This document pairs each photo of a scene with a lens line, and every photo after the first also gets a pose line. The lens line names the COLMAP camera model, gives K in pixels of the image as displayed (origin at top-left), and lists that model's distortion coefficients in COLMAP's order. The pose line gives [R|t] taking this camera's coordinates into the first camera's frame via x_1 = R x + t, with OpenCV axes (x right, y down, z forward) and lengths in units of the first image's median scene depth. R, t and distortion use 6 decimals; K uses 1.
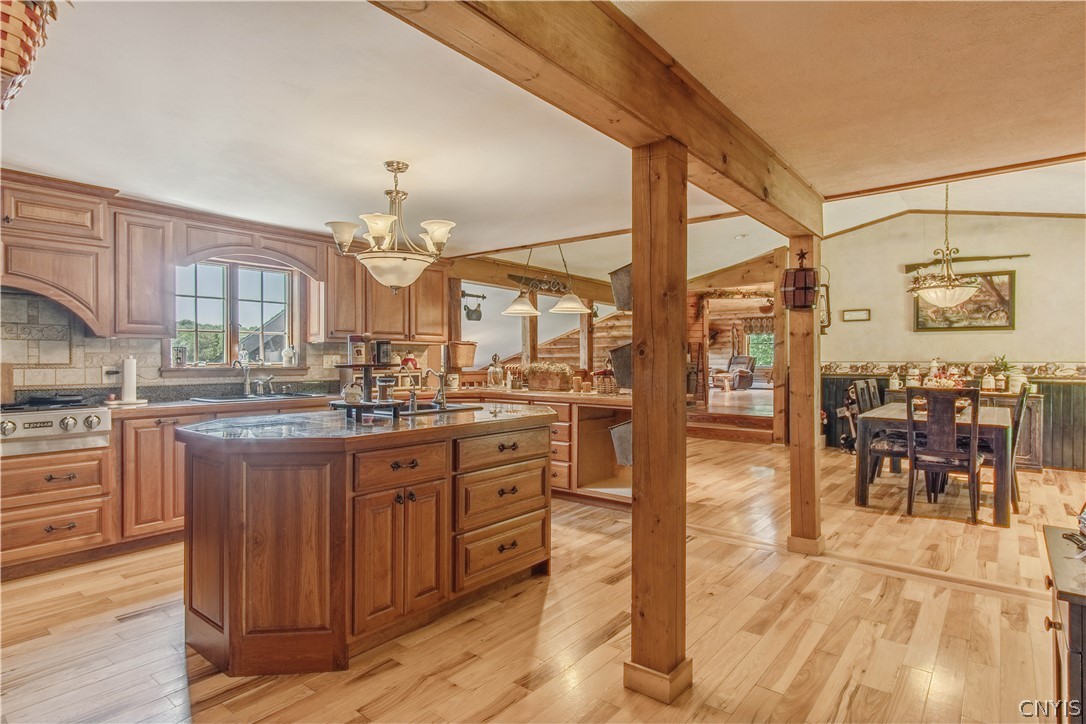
lens RADIAL K [[568.4, 0, 542.9], [0, 568.4, 371.1], [0, 0, 1]] dist [0.003918, 0.002257]
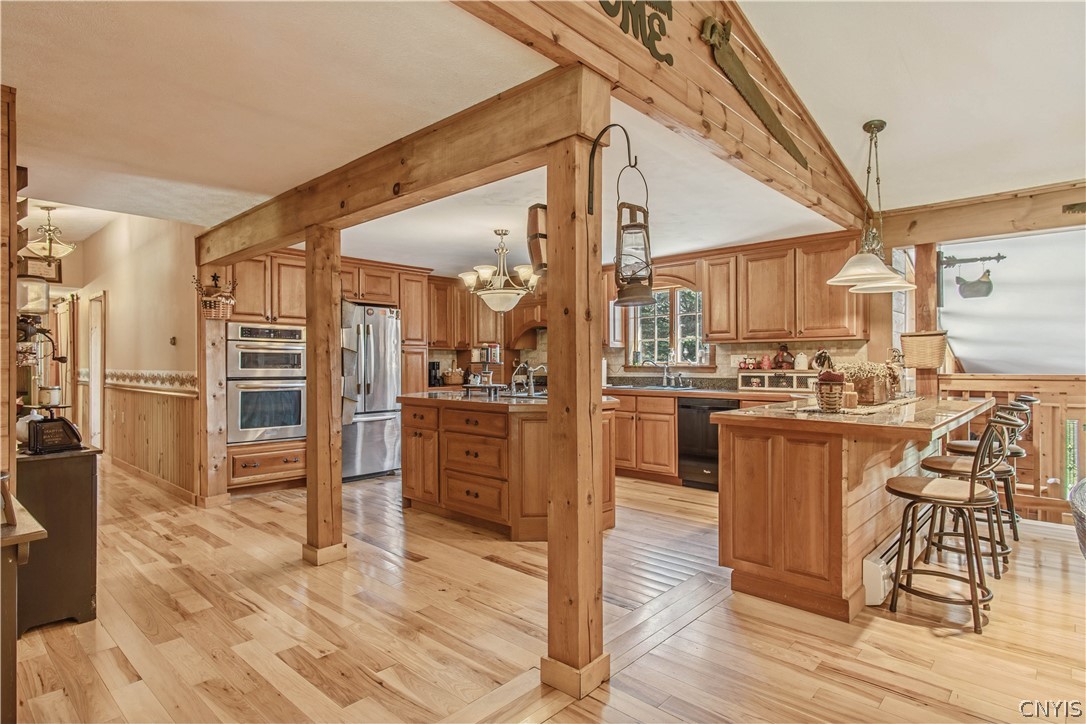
lens RADIAL K [[589.3, 0, 560.9], [0, 589.3, 368.0], [0, 0, 1]] dist [0.006100, -0.000139]
pose [[-0.057620, 0.006262, -0.998319, 1.172730], [-0.015890, 0.999848, 0.007189, -0.009245], [0.998212, 0.016278, -0.057512, 1.122388]]
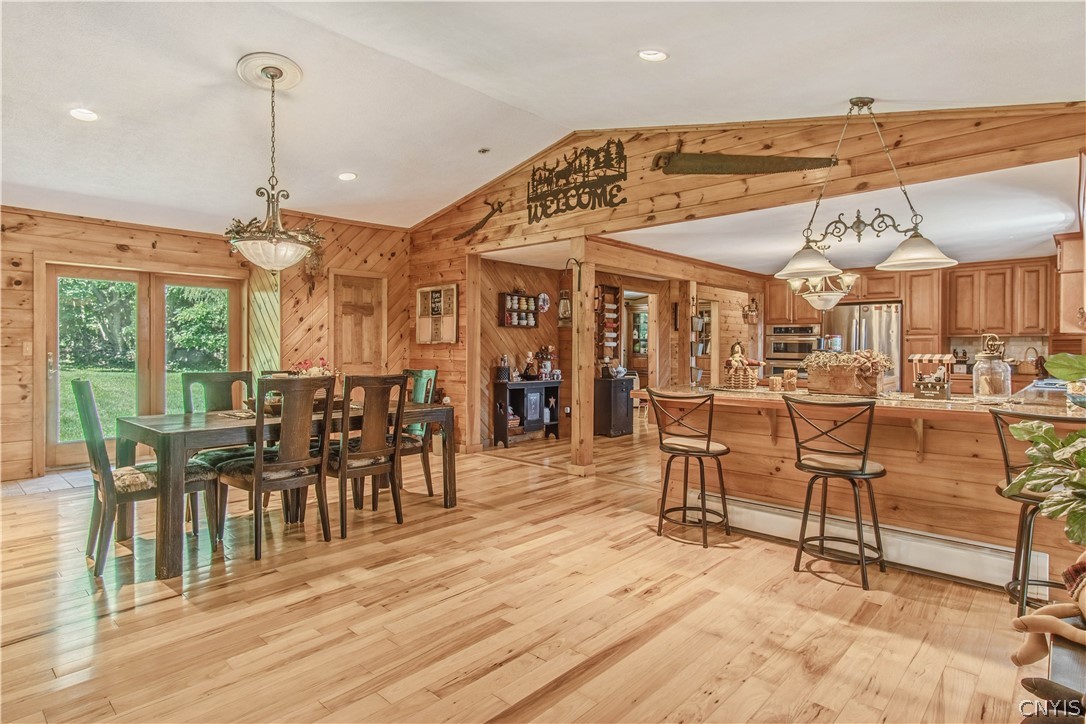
lens RADIAL K [[589.3, 0, 543.4], [0, 589.3, 359.2], [0, 0, 1]] dist [0.006100, -0.000139]
pose [[-0.997059, -0.006216, 0.076383, 0.499568], [-0.003322, 0.999274, 0.037963, -0.045000], [-0.076563, 0.037598, -0.996356, 2.771370]]
